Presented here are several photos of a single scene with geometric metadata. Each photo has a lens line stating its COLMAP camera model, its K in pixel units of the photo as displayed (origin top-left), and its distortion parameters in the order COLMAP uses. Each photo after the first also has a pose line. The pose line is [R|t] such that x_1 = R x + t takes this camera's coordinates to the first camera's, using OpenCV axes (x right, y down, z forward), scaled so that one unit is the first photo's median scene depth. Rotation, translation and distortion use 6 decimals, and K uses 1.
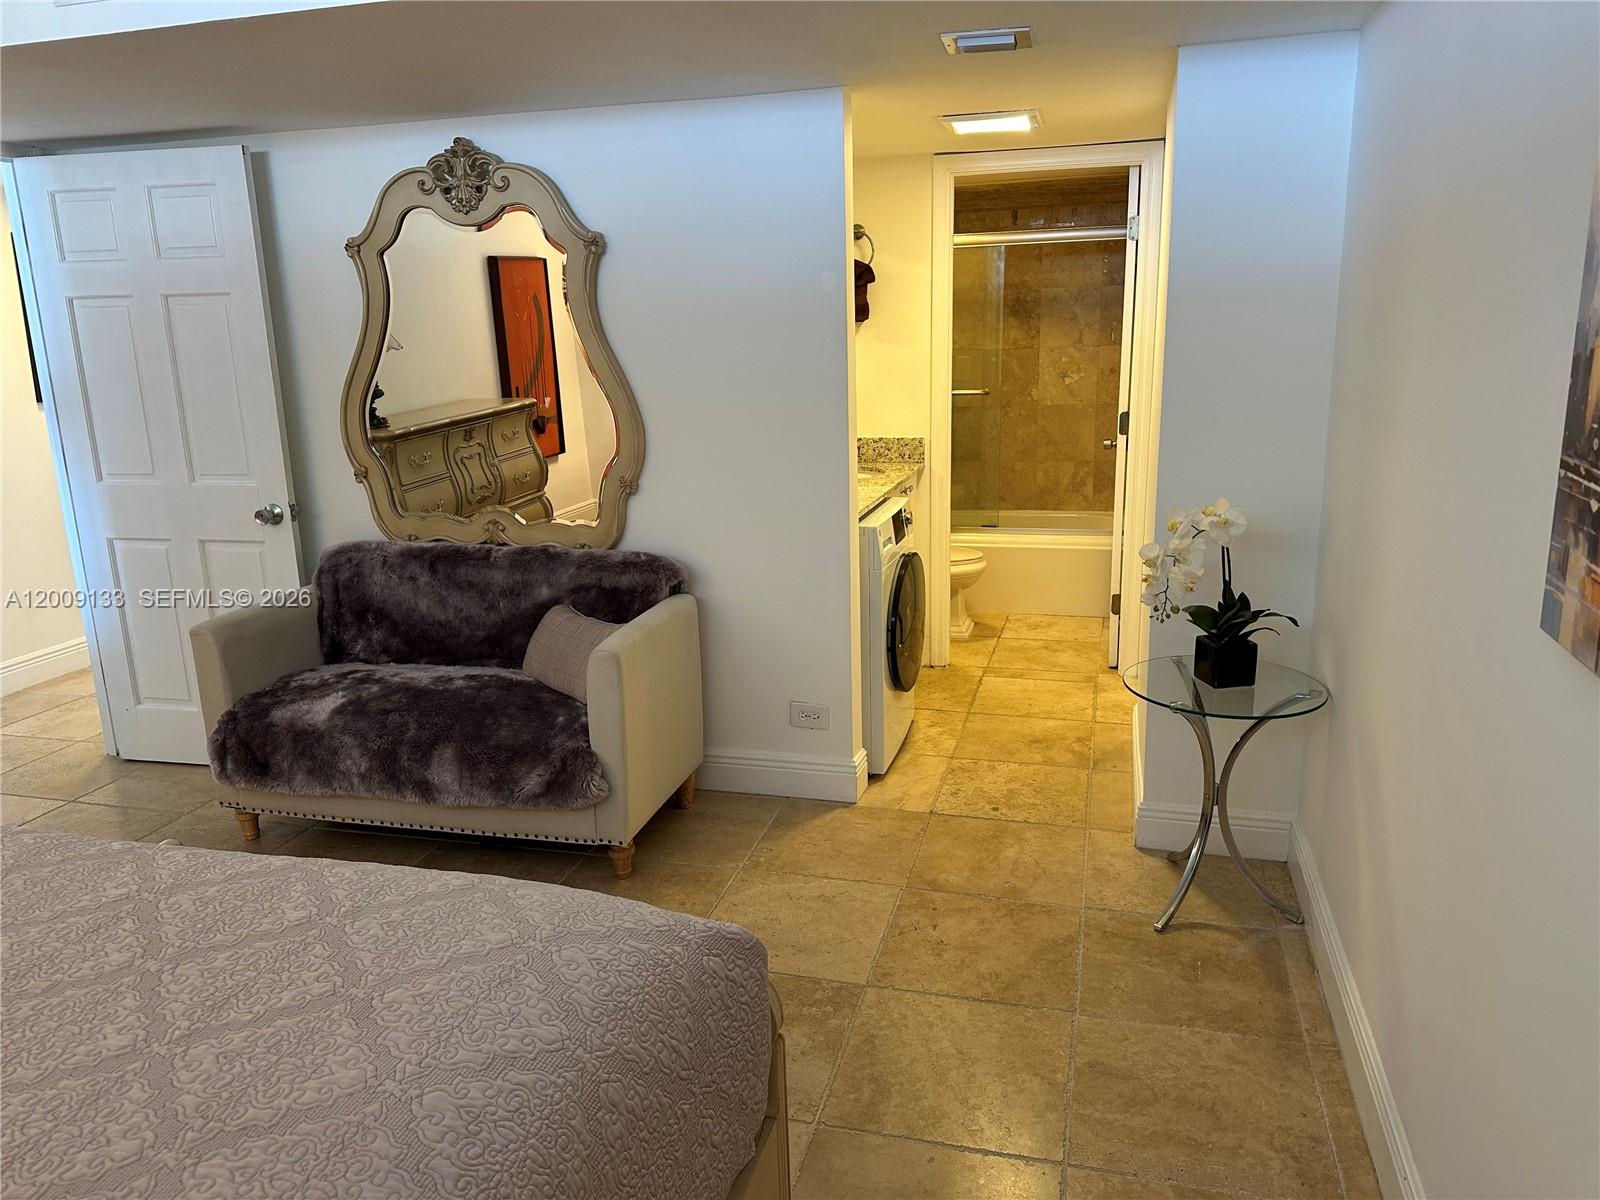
lens RADIAL K [[1130.6, 0, 798.8], [0, 1130.6, 604.9], [0, 0, 1]] dist [-0.041029, -0.002176]
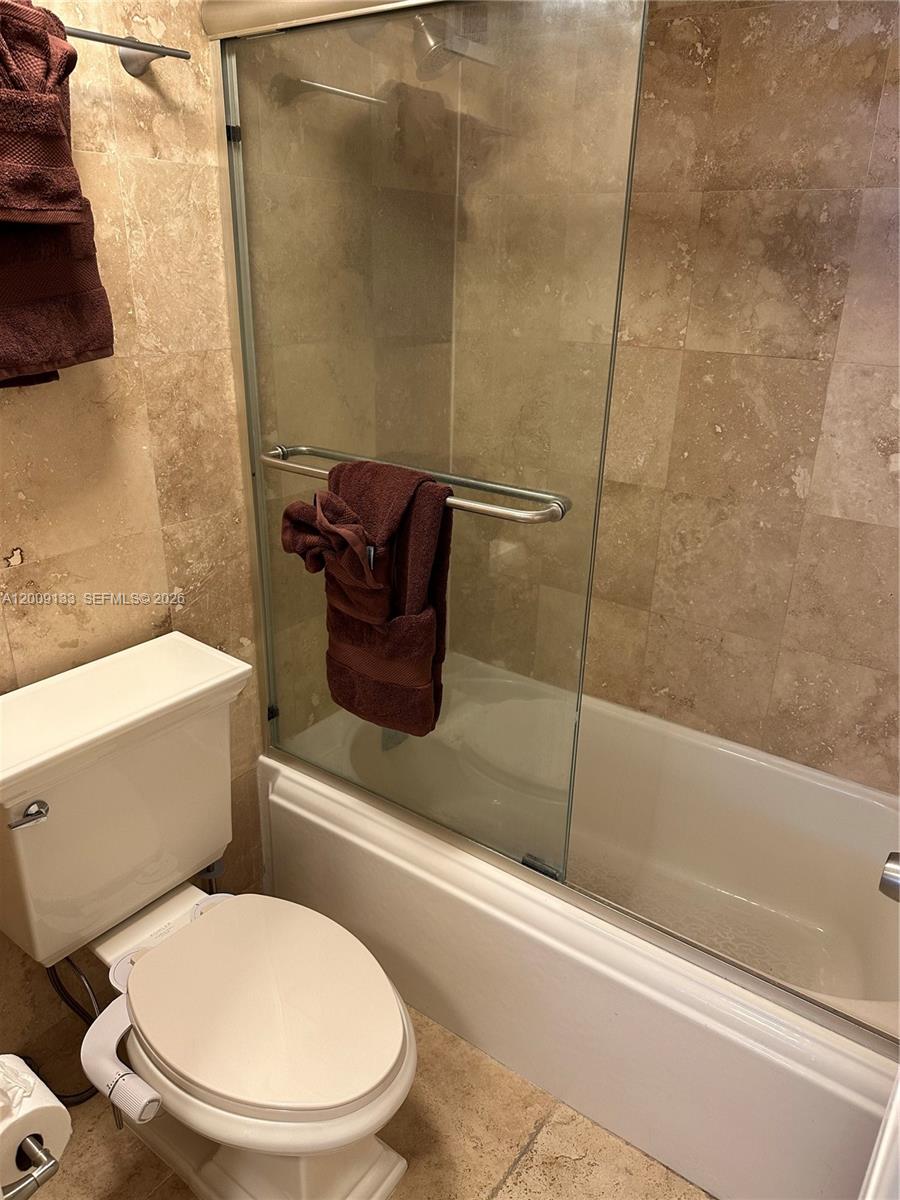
lens RADIAL K [[847.9, 0, 453.5], [0, 847.9, 594.7], [0, 0, 1]] dist [-0.041029, -0.002176]
pose [[0.932139, 0.181171, -0.313519, 0.196379], [-0.136467, 0.977757, 0.159271, -0.179843], [0.335401, -0.105677, 0.936130, 0.694162]]
